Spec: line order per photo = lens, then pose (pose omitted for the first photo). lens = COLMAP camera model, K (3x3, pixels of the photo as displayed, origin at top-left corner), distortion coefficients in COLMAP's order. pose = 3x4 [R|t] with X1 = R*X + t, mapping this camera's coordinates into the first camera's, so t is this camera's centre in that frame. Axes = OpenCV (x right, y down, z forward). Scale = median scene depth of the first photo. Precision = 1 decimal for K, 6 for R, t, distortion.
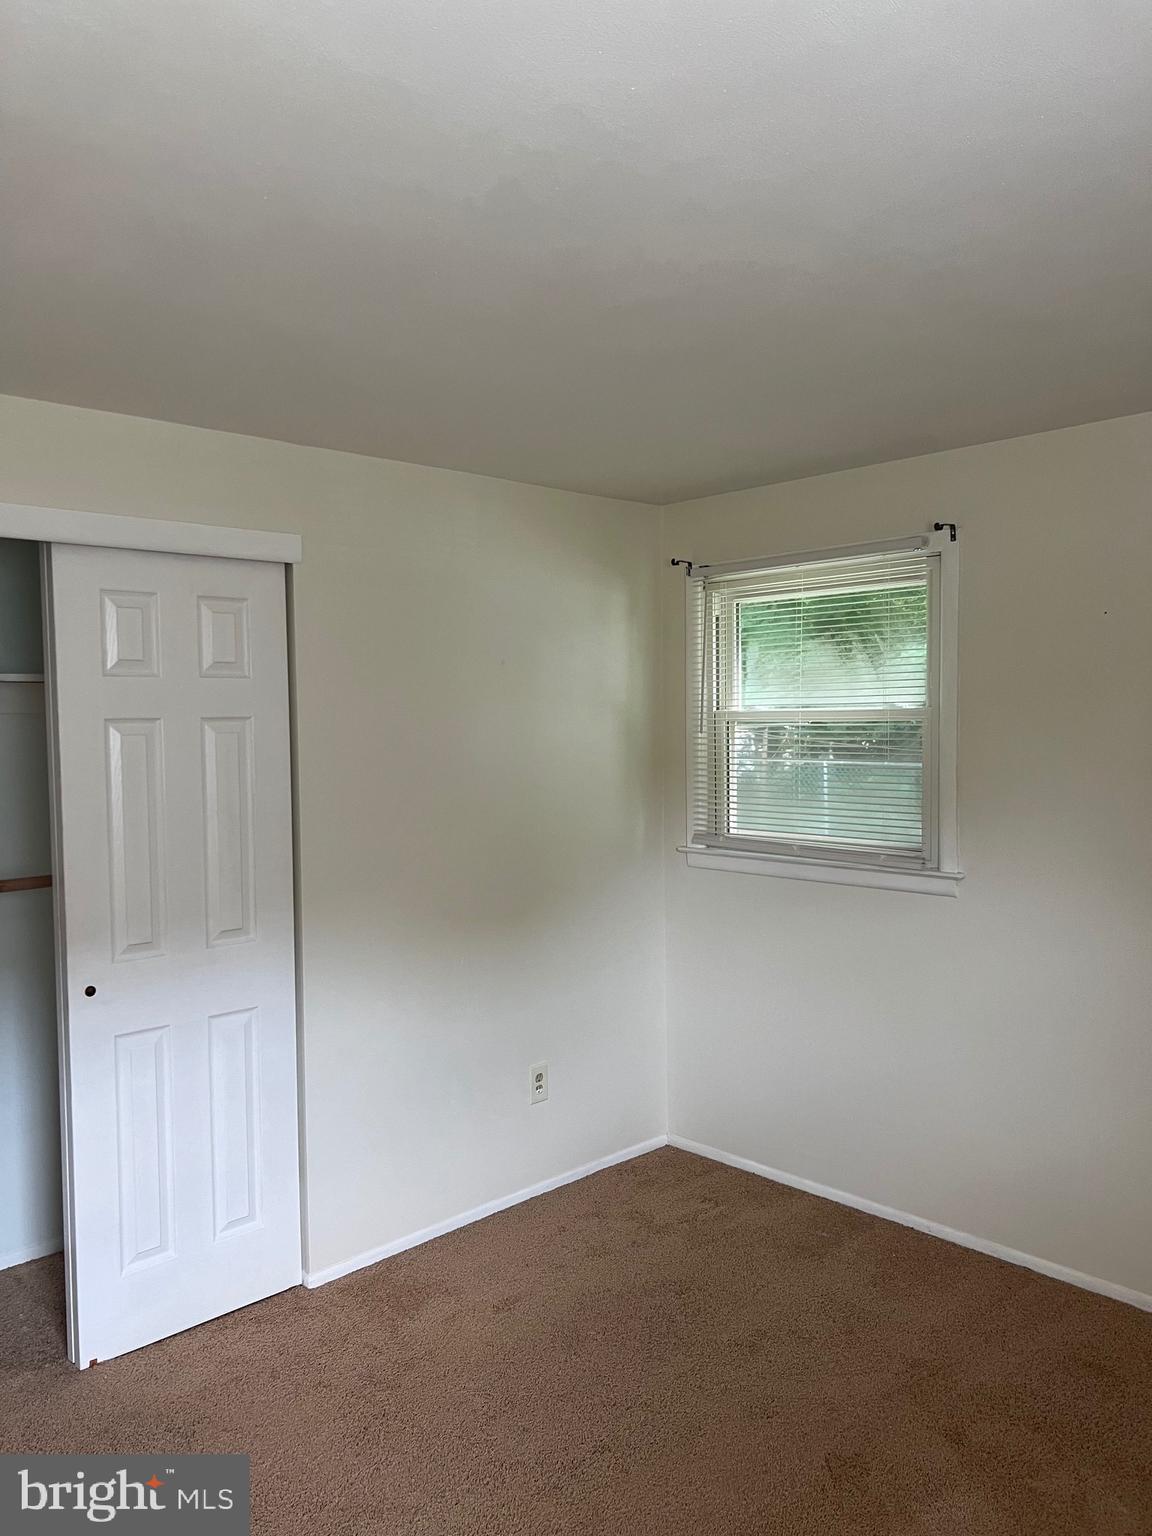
lens RADIAL K [[1151.4, 0, 564.9], [0, 1151.4, 774.7], [0, 0, 1]] dist [0.032487, -0.042933]
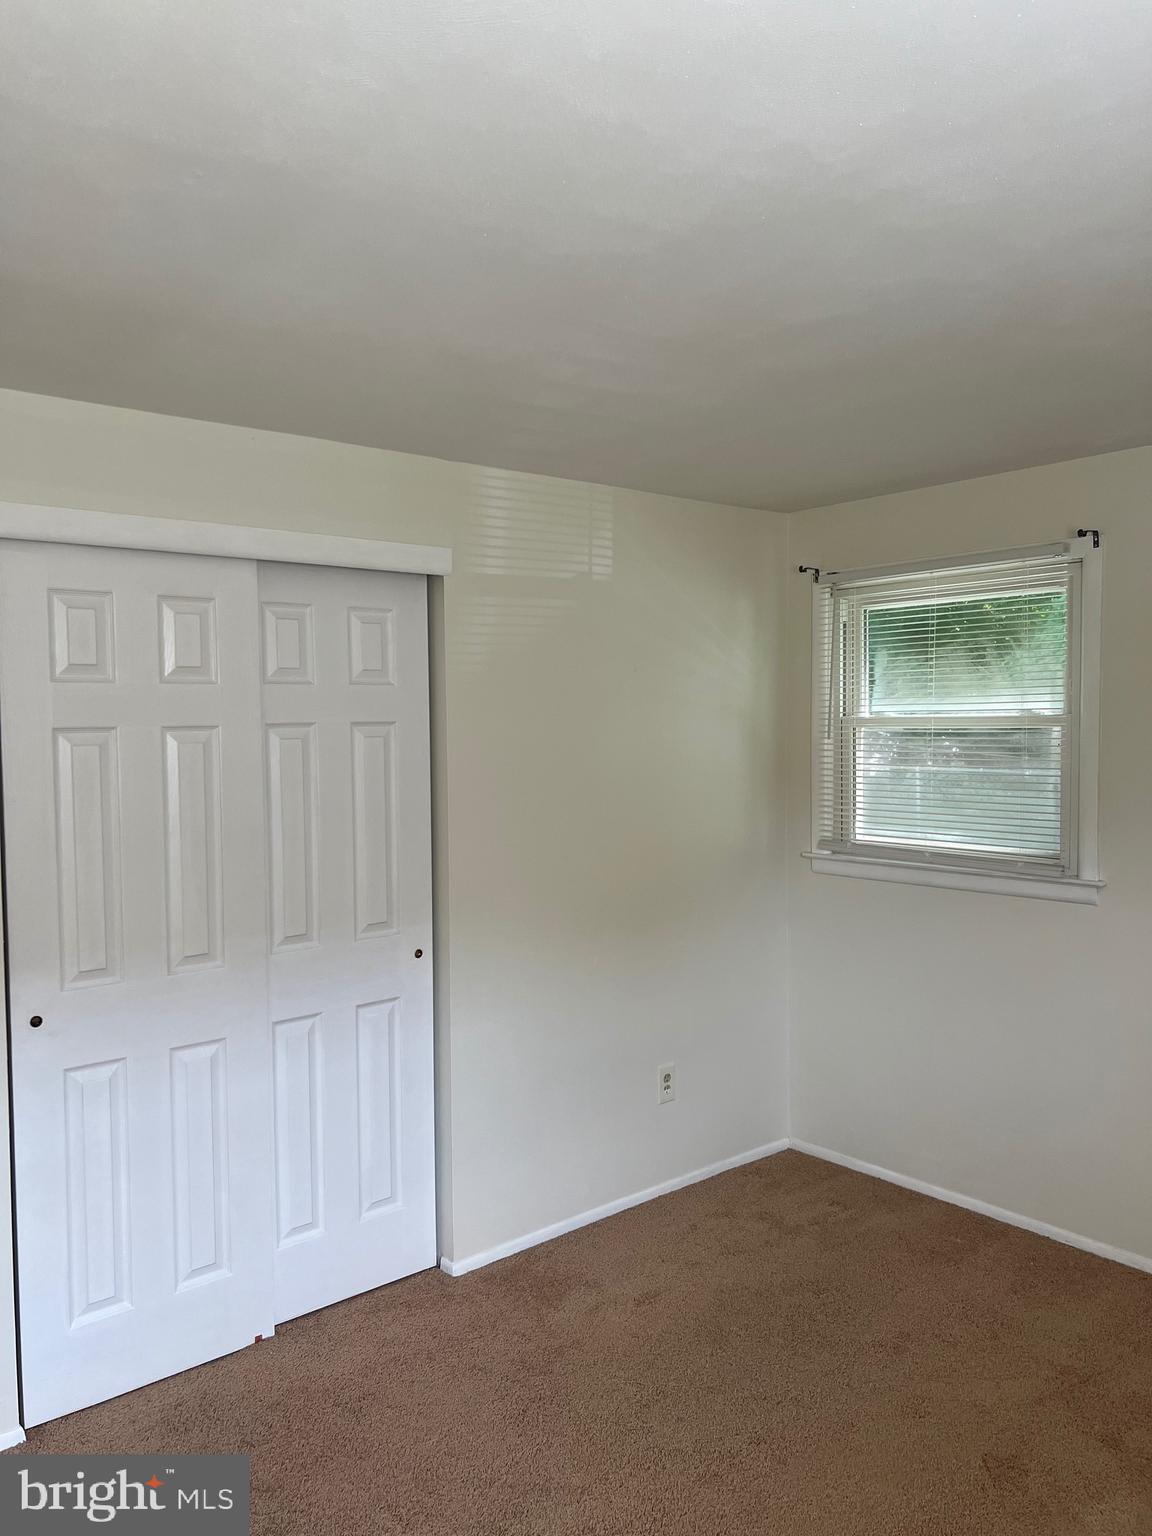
lens RADIAL K [[1151.4, 0, 564.3], [0, 1151.4, 776.2], [0, 0, 1]] dist [0.032487, -0.042933]
pose [[0.997840, 0.005484, -0.065469, -0.054605], [-0.005680, 0.999980, -0.002818, 0.000414], [0.065452, 0.003183, 0.997851, -0.023457]]
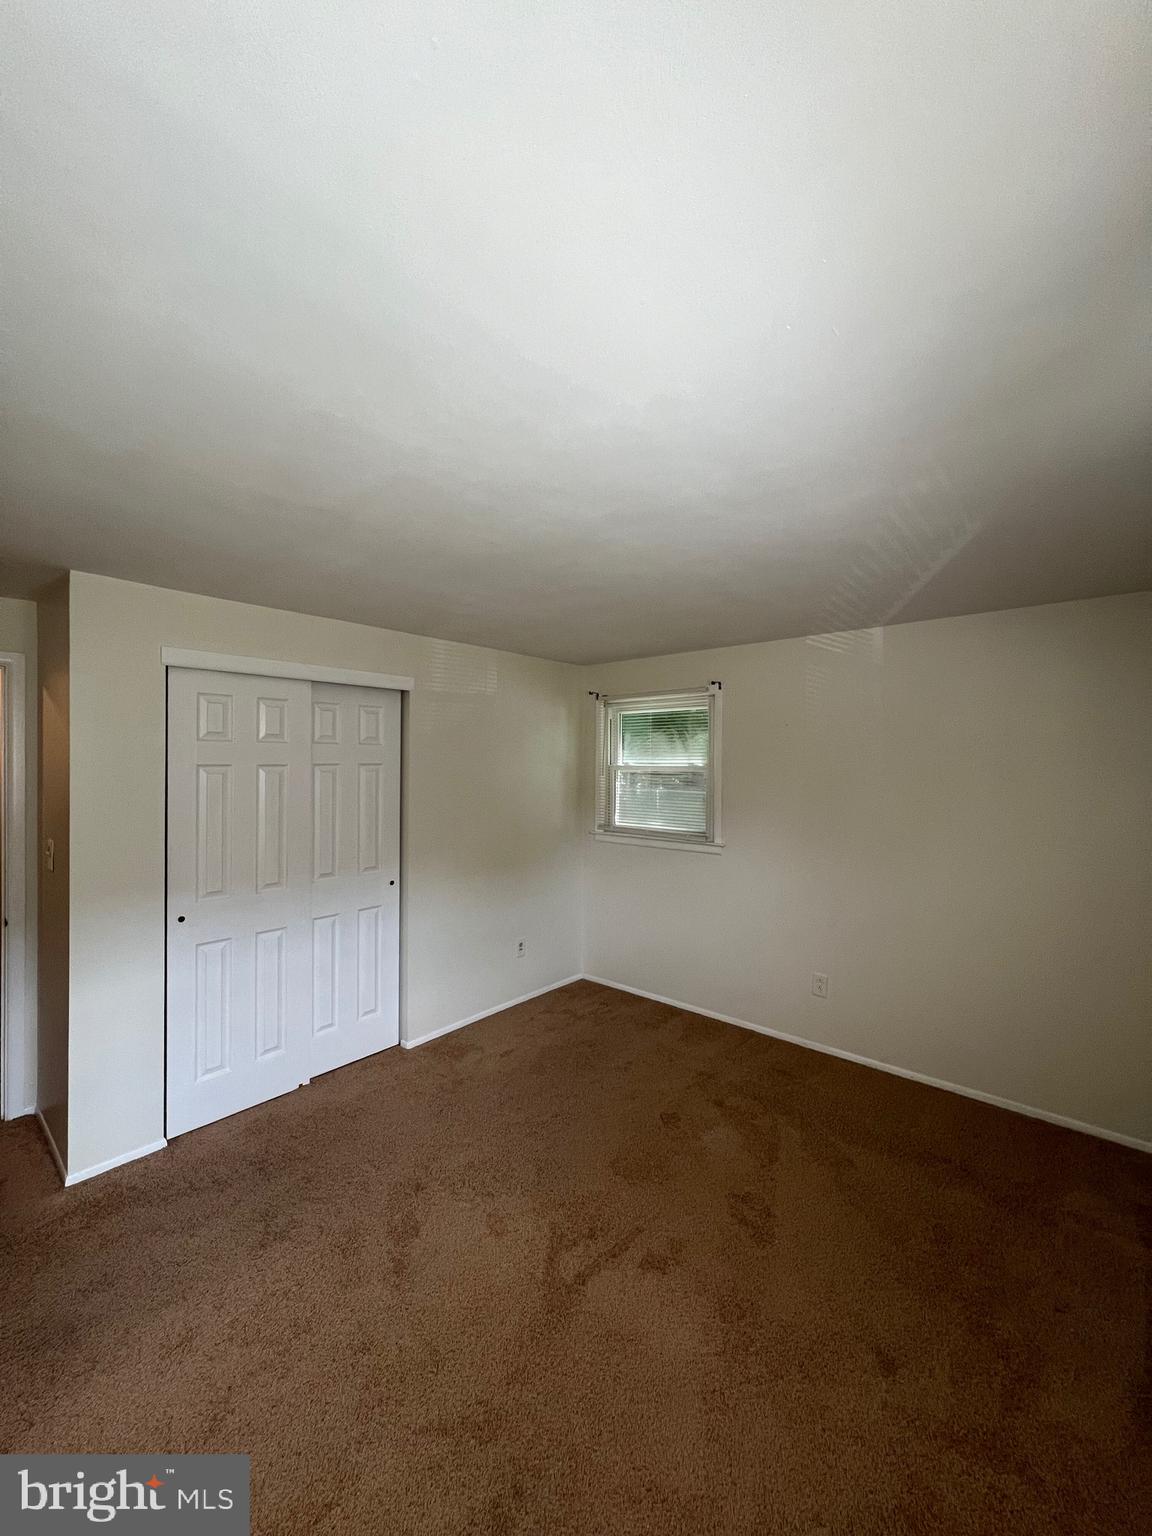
lens RADIAL K [[610.0, 0, 583.1], [0, 610.0, 763.8], [0, 0, 1]] dist [-0.007536, -0.000023]
pose [[0.994700, 0.019501, 0.100954, -0.031874], [-0.014195, 0.998493, -0.053015, 0.001134], [-0.101836, 0.051301, 0.993478, -0.101409]]
